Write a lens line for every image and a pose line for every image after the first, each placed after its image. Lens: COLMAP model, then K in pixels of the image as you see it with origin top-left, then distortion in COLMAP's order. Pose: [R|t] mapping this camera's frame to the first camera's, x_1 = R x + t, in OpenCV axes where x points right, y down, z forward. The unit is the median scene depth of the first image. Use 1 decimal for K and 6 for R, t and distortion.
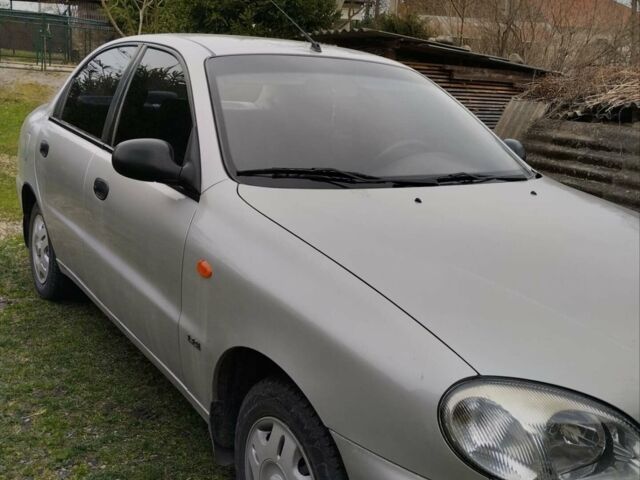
lens RADIAL K [[687.1, 0, 319.8], [0, 687.1, 239.7], [0, 0, 1]] dist [-0.001949, 0.000000]
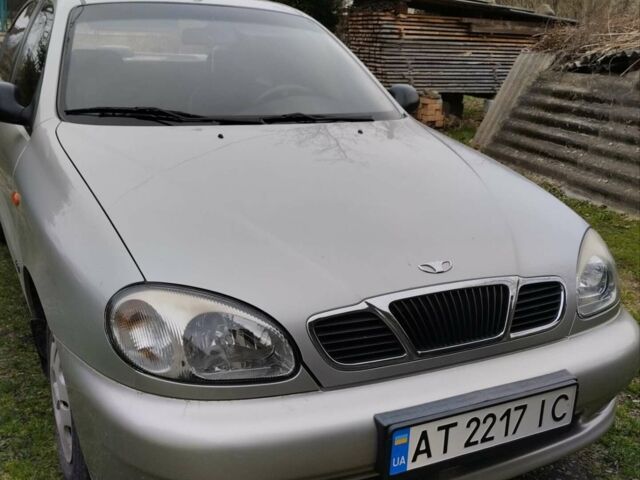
lens RADIAL K [[687.1, 0, 320.2], [0, 687.1, 240.3], [0, 0, 1]] dist [-0.001949, 0.000000]
pose [[0.993869, 0.014164, -0.109655, 0.129048], [-0.008153, 0.998449, 0.055067, 0.013702], [0.110265, -0.053836, 0.992443, -0.014461]]
